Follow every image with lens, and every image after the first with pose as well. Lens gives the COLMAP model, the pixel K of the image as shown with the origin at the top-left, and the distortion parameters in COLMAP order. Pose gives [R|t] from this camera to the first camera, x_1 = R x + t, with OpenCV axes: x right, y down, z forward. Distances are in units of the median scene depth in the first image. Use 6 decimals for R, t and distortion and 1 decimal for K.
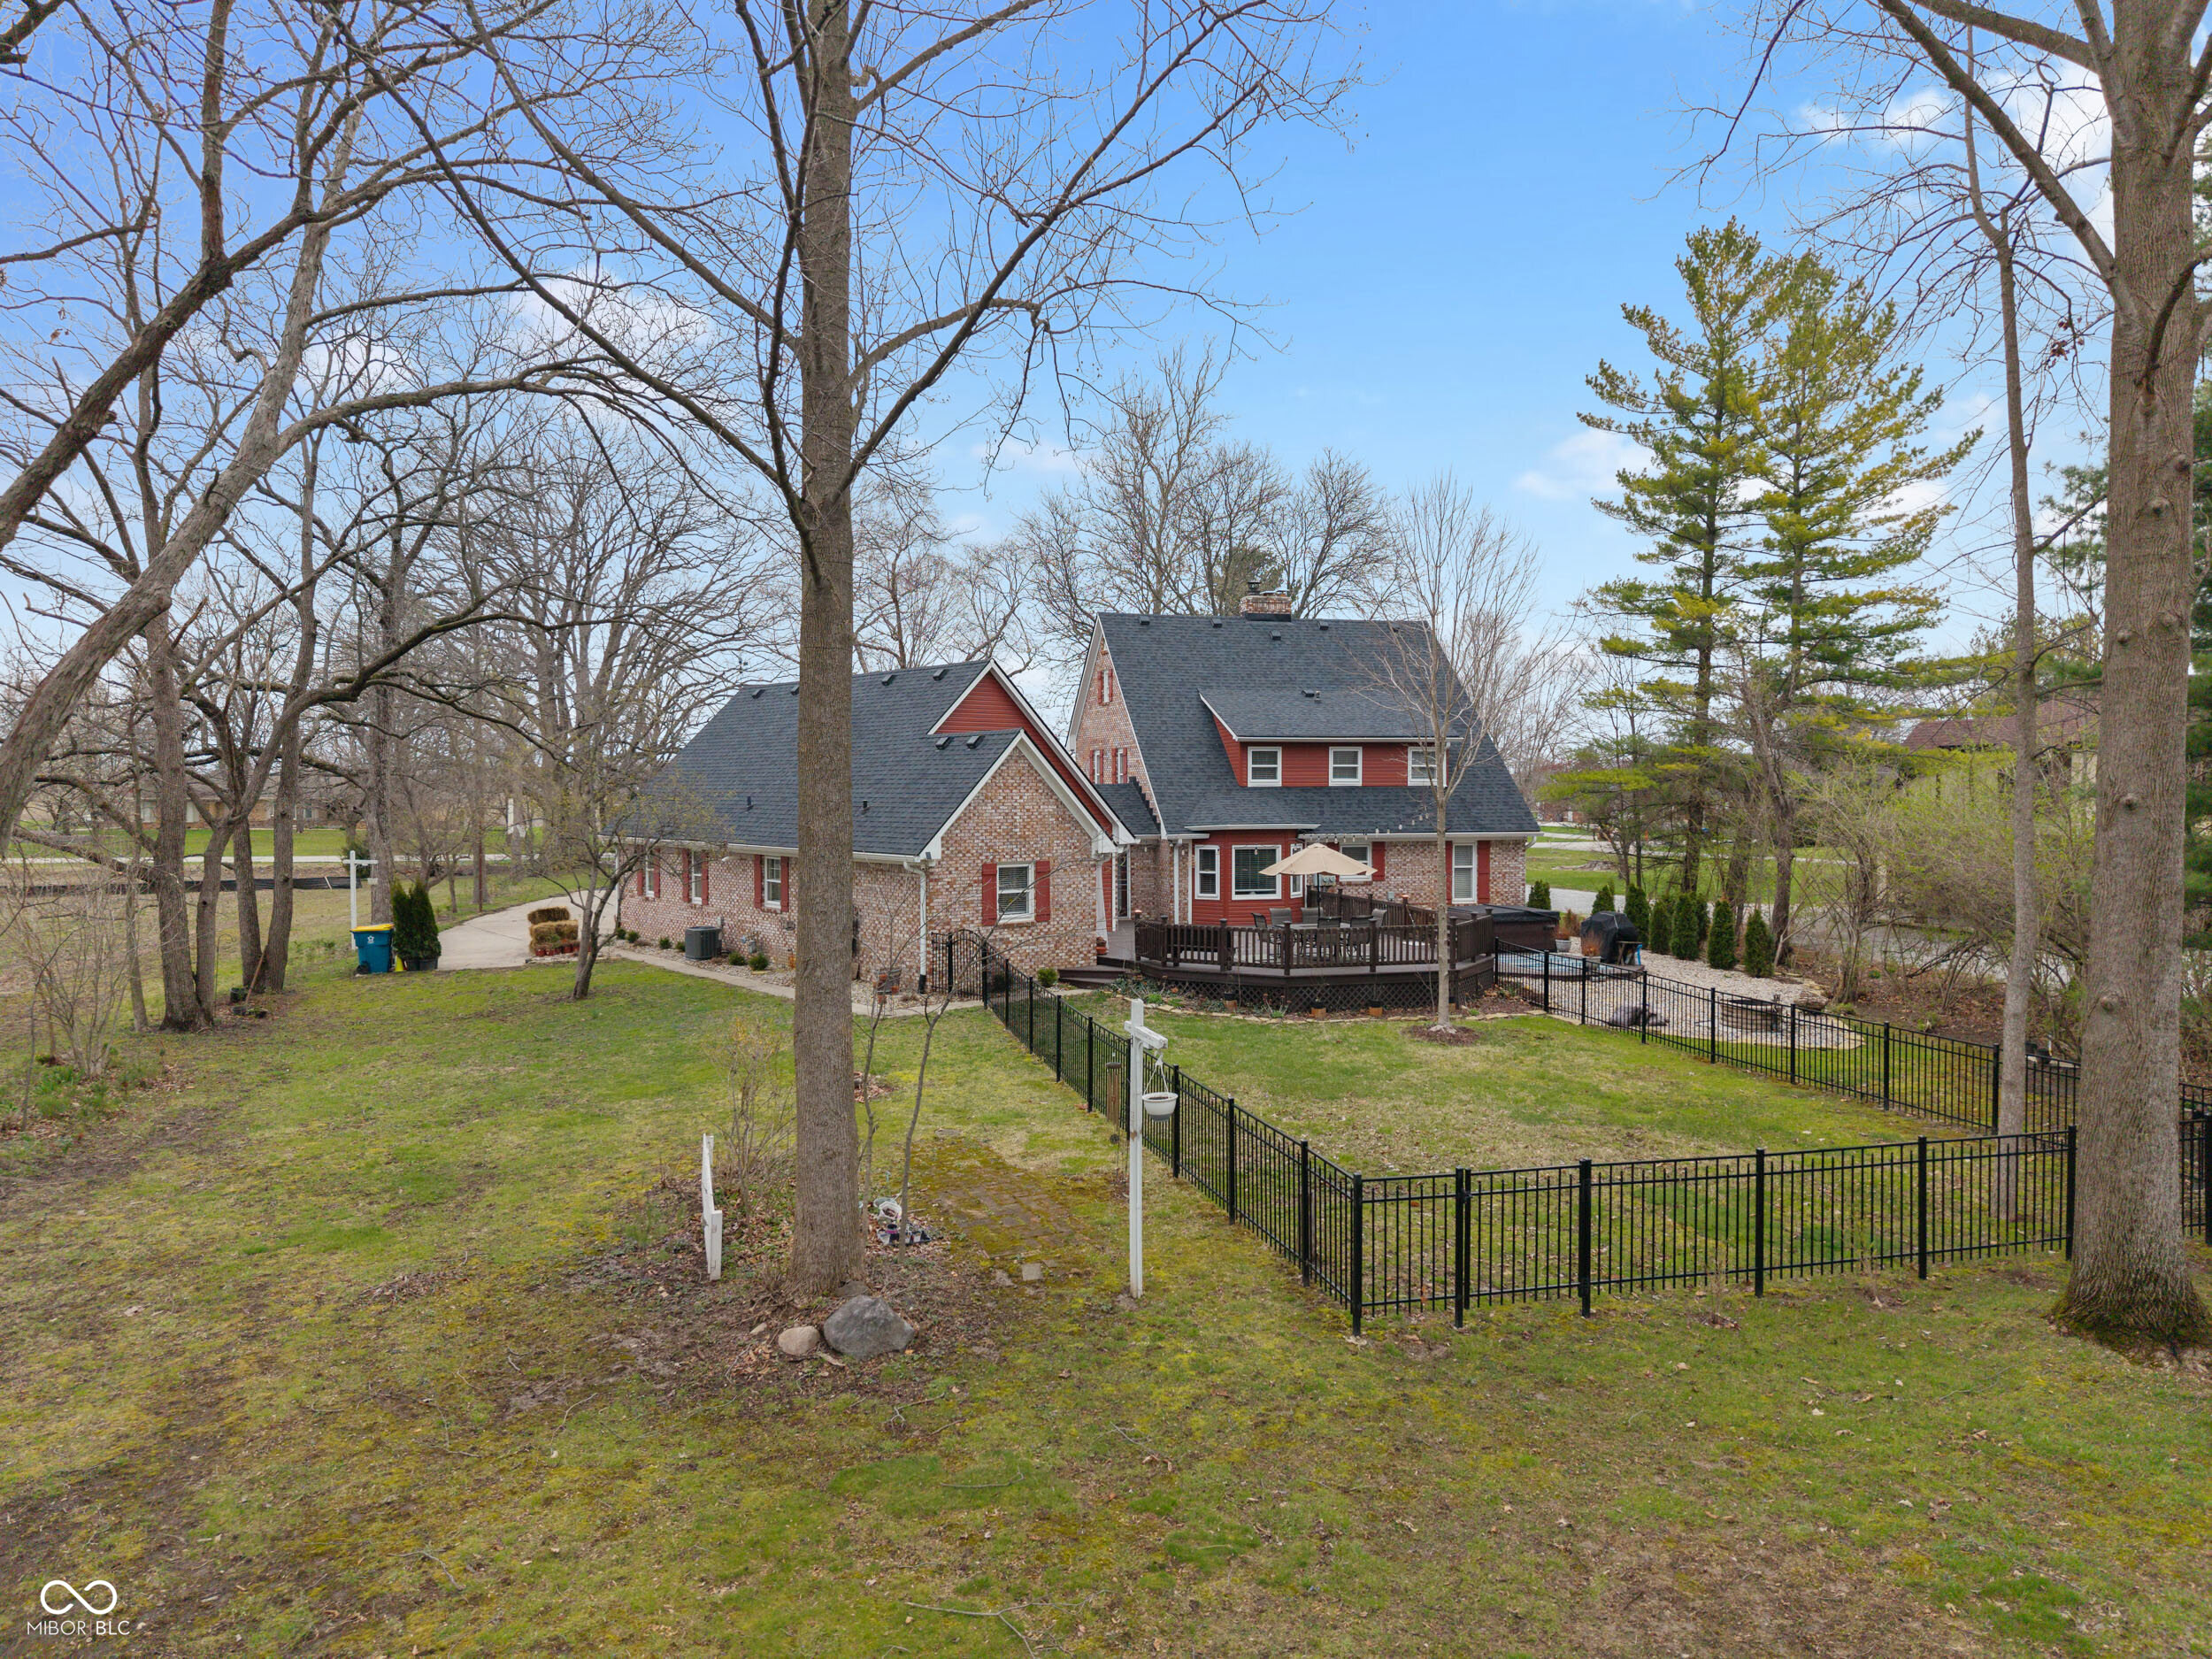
lens RADIAL K [[1505.4, 0, 1106.0], [0, 1505.4, 829.5], [0, 0, 1]] dist [0.152759, -0.000813]
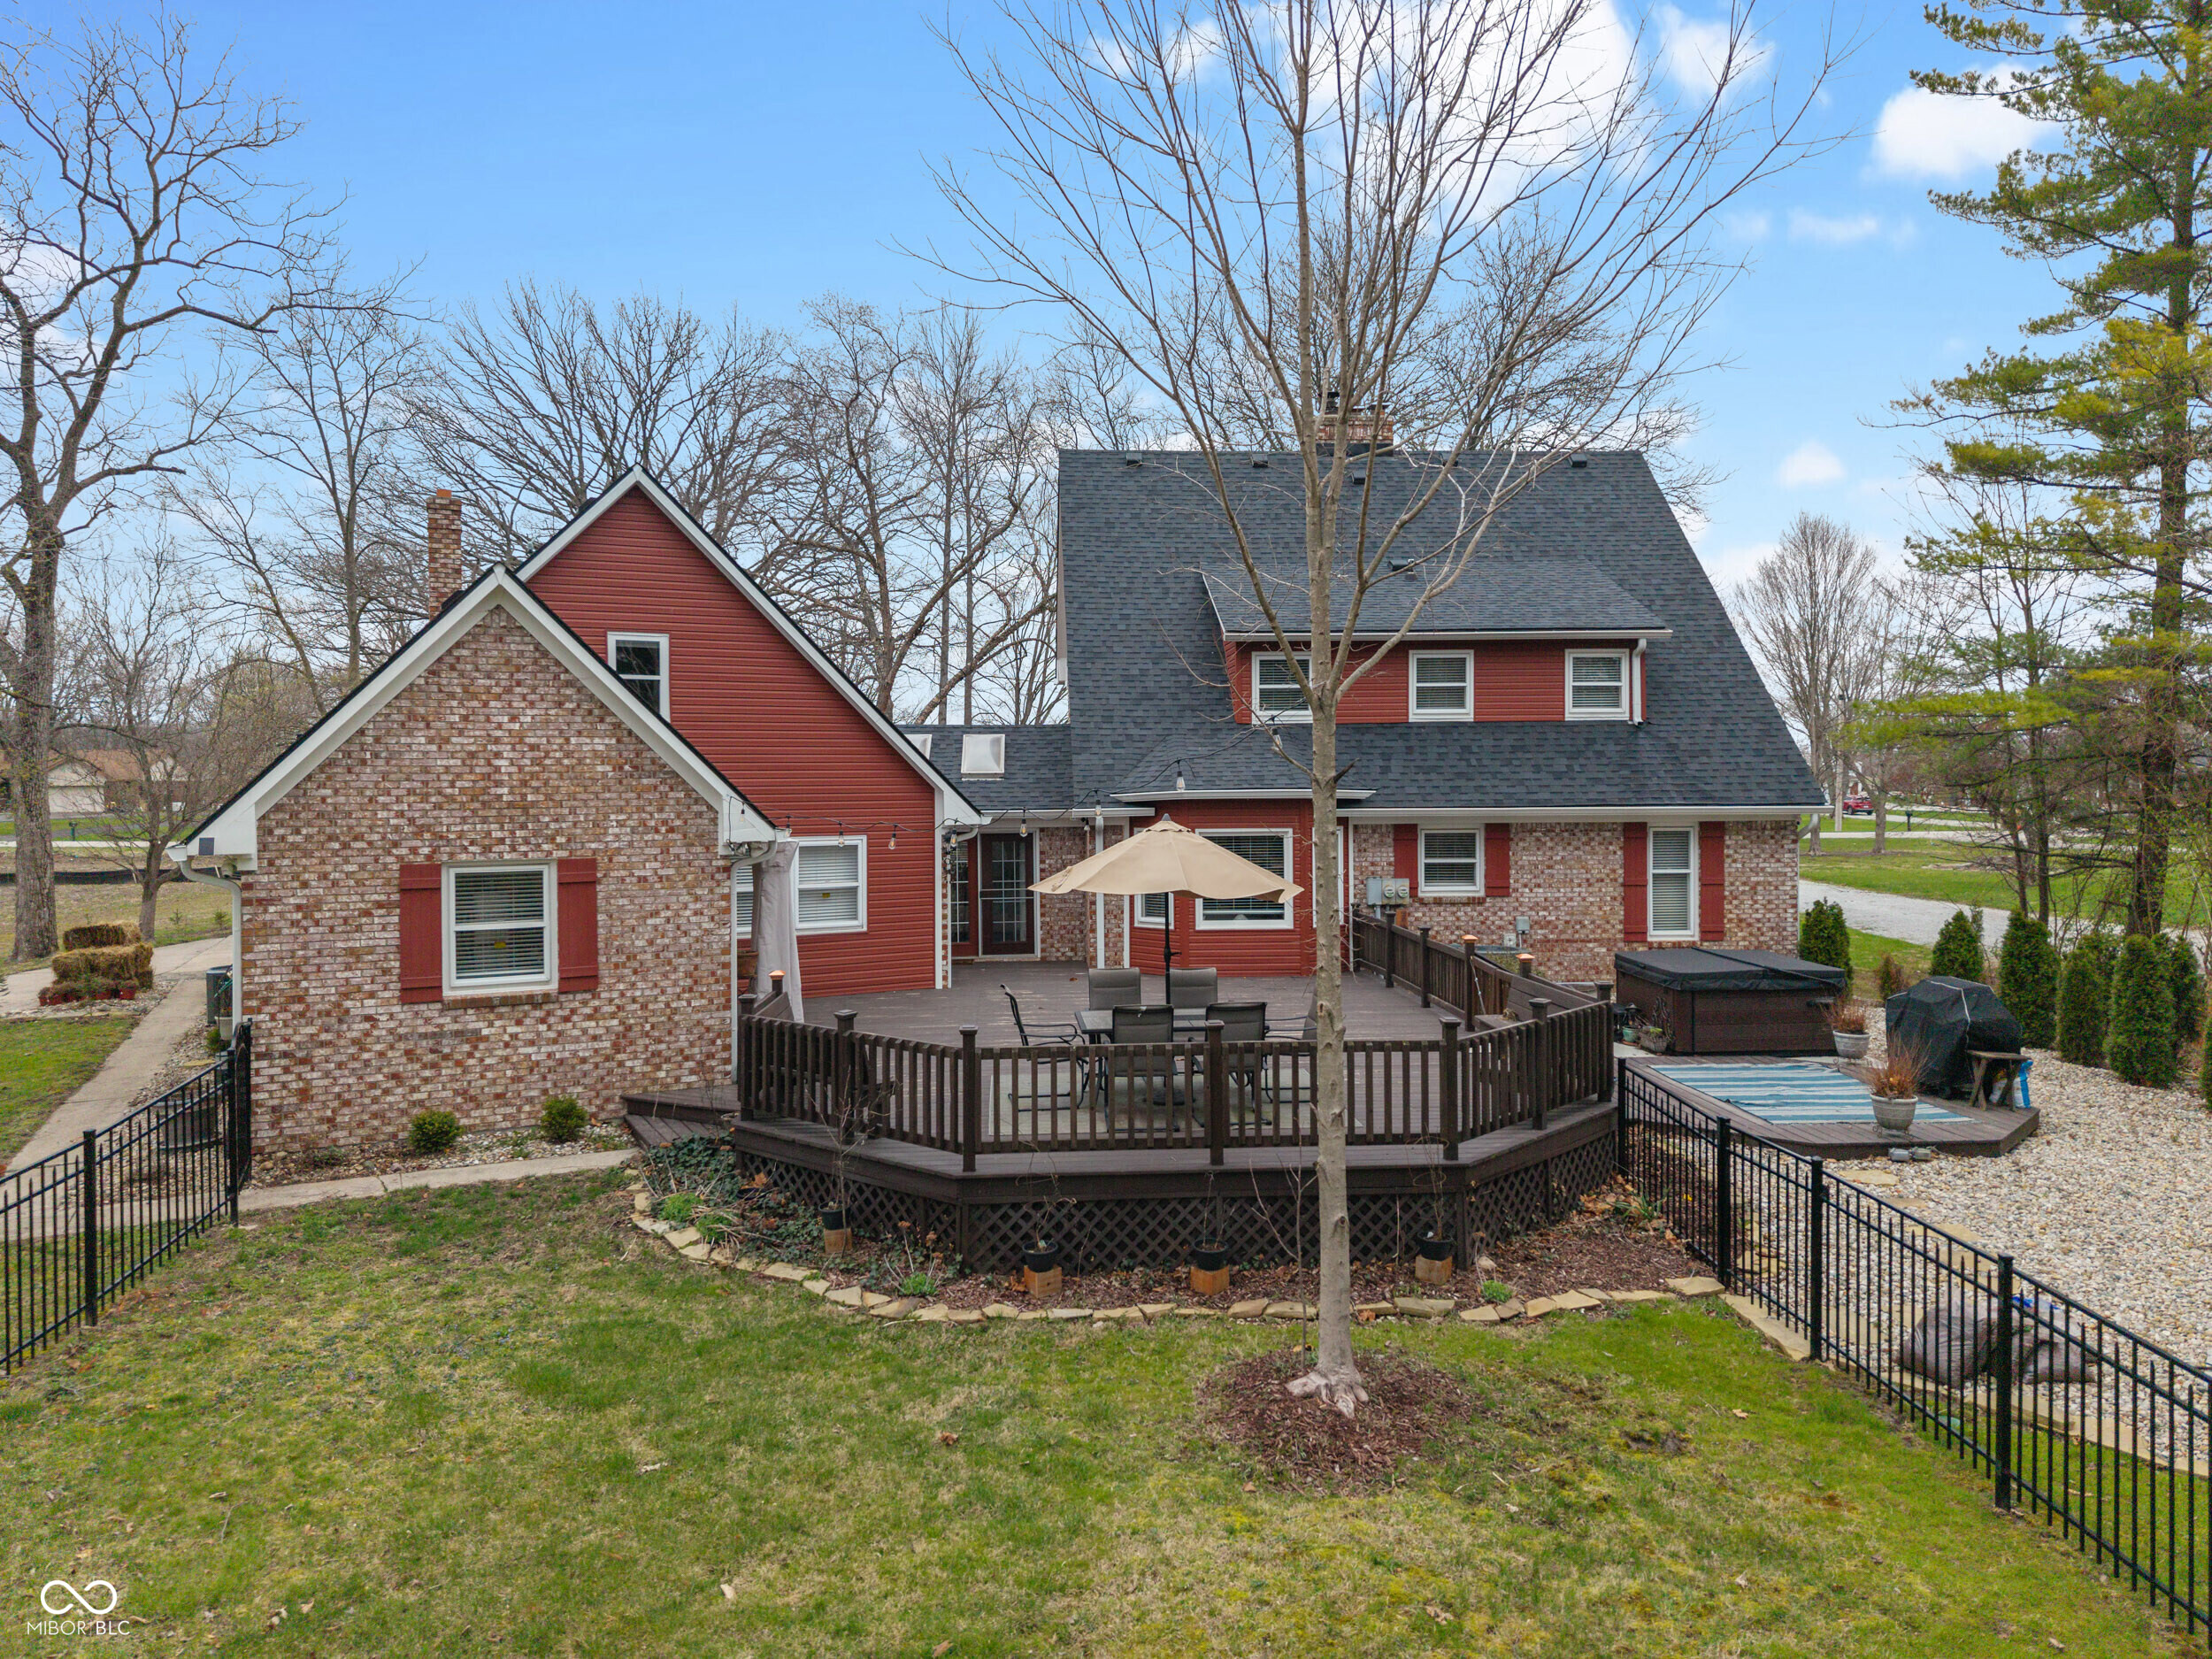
lens RADIAL K [[1503.3, 0, 1100.4], [0, 1503.3, 785.2], [0, 0, 1]] dist [0.036355, 0.003192]
pose [[0.973159, -0.003390, -0.230111, 0.164100], [-0.001419, 0.999784, -0.020730, 0.005786], [0.230131, 0.020500, 0.972944, 0.441854]]
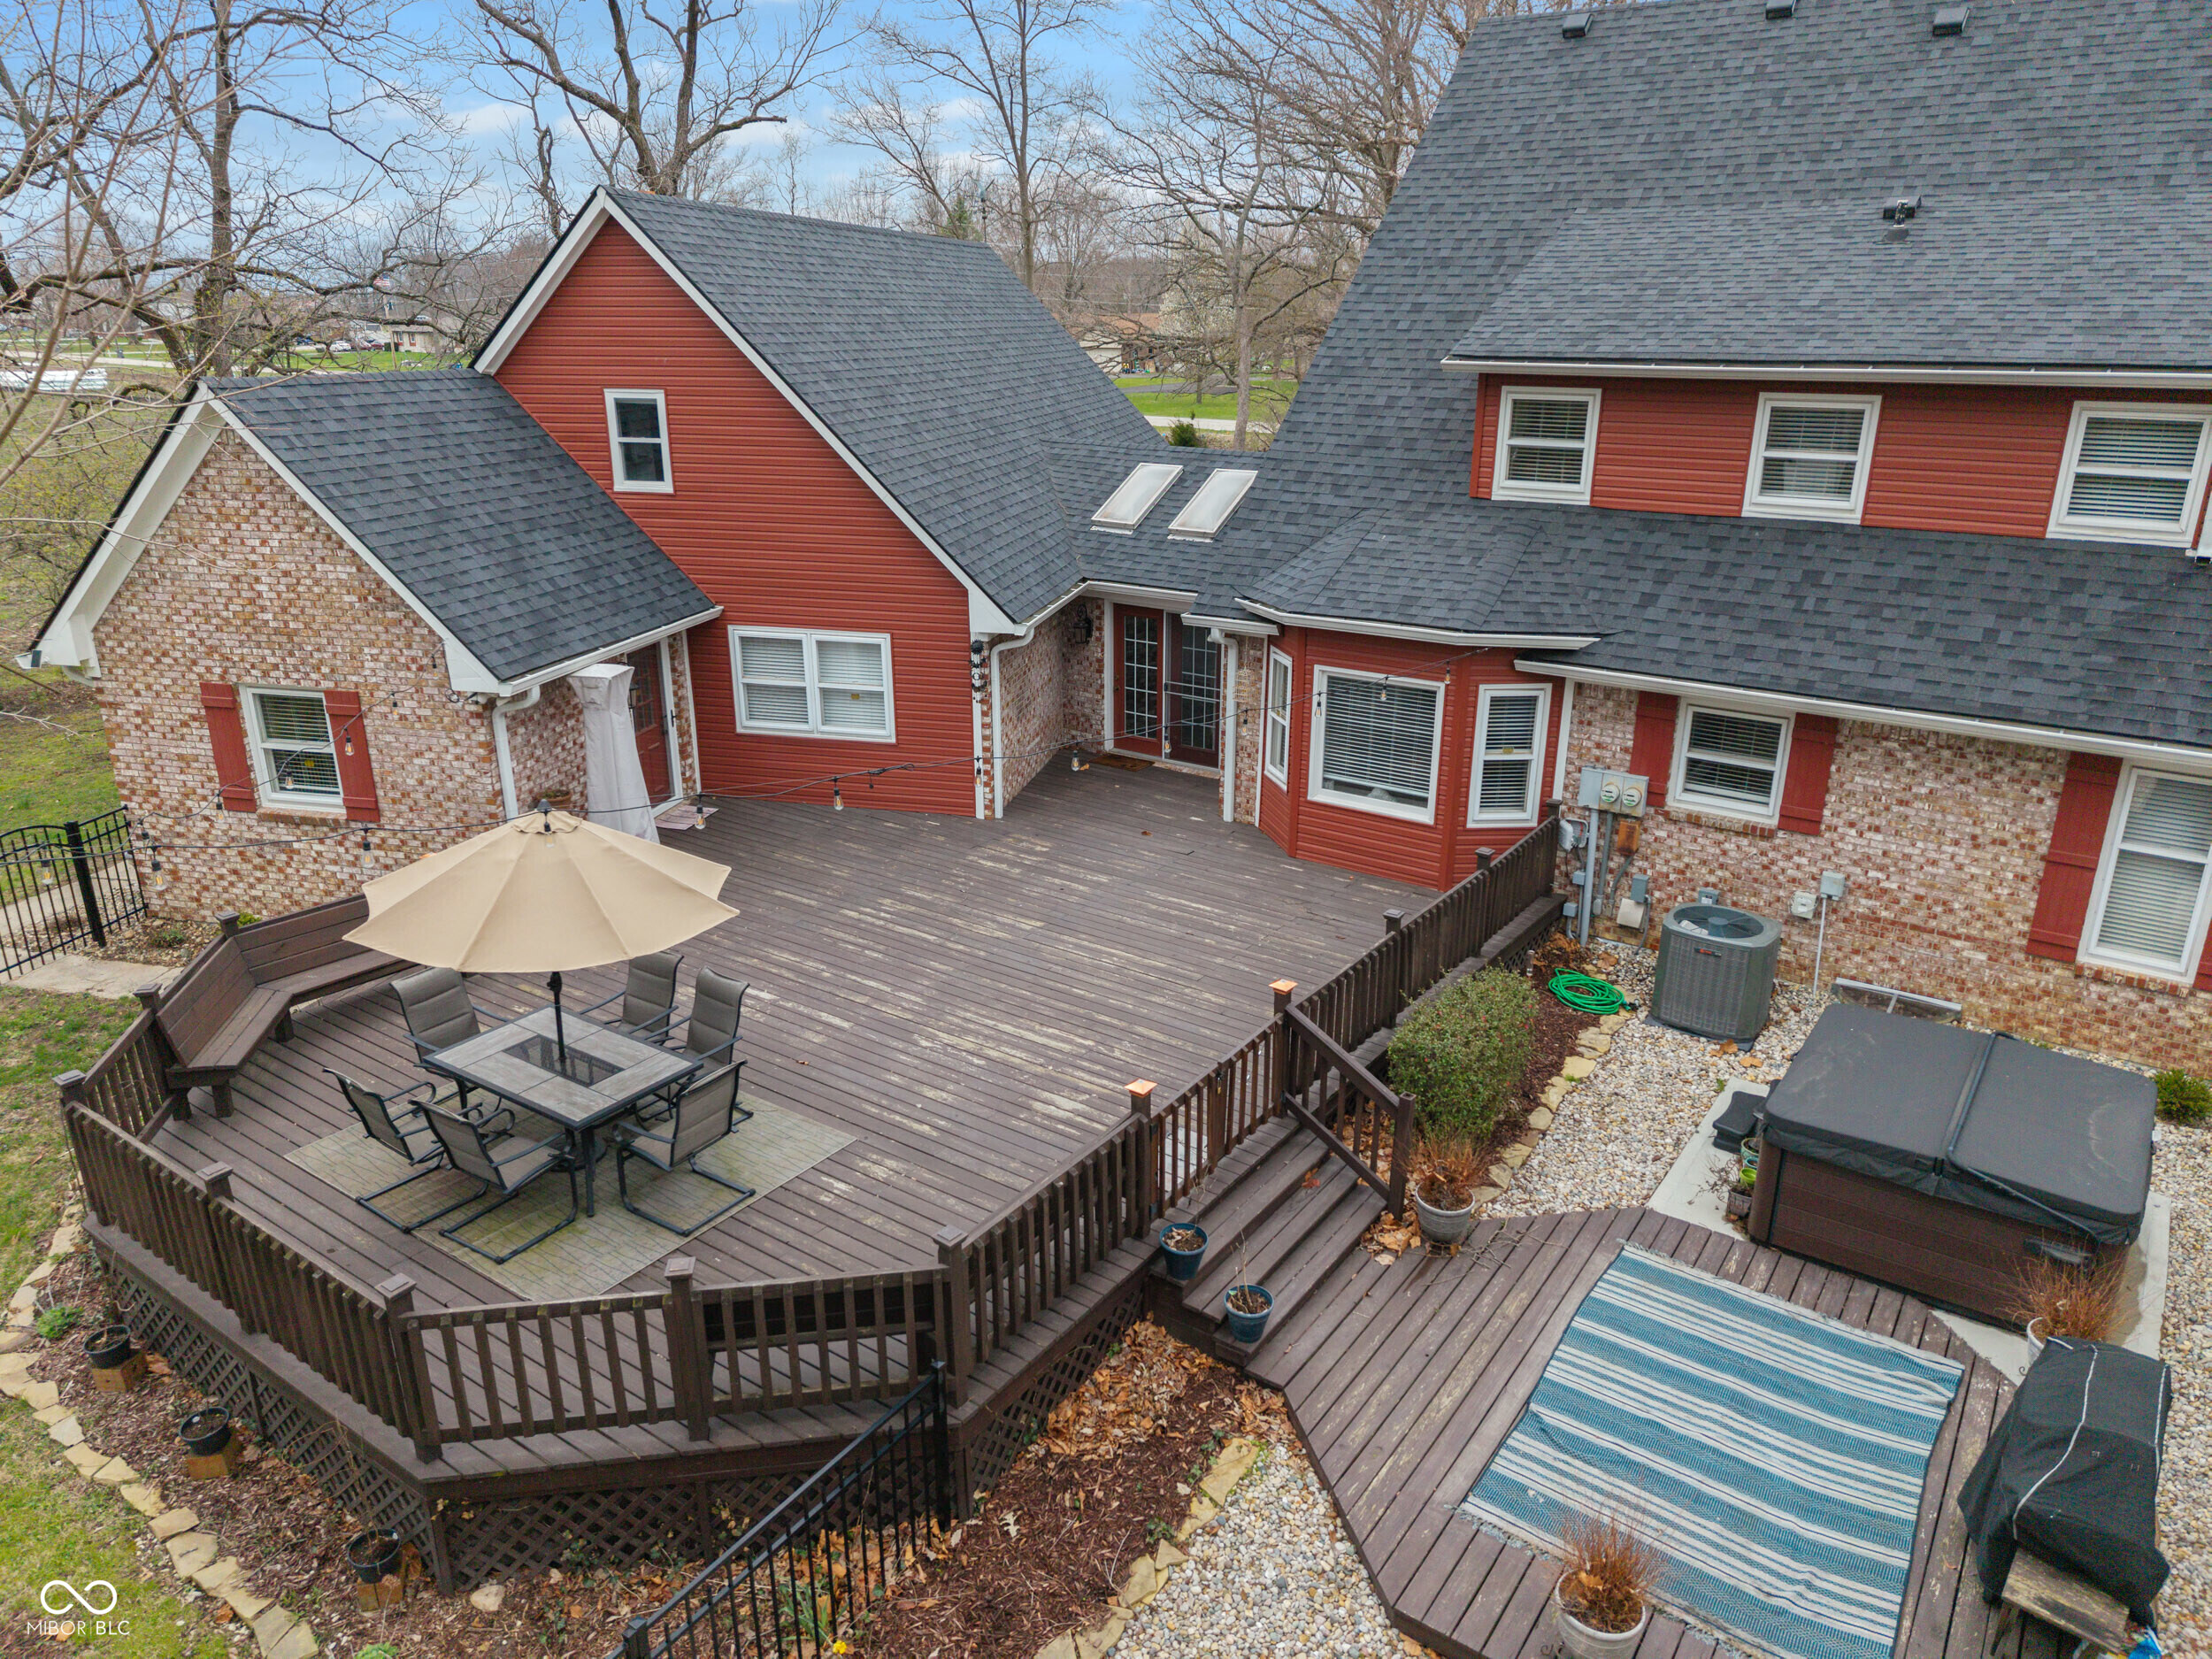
lens RADIAL K [[1500.2, 0, 1091.3], [0, 1500.2, 828.5], [0, 0, 1]] dist [0.034490, -0.035167]
pose [[0.610072, 0.258387, -0.749032, 0.325876], [-0.024632, 0.951062, 0.308018, -0.062004], [0.791963, -0.169463, 0.586581, 0.681221]]
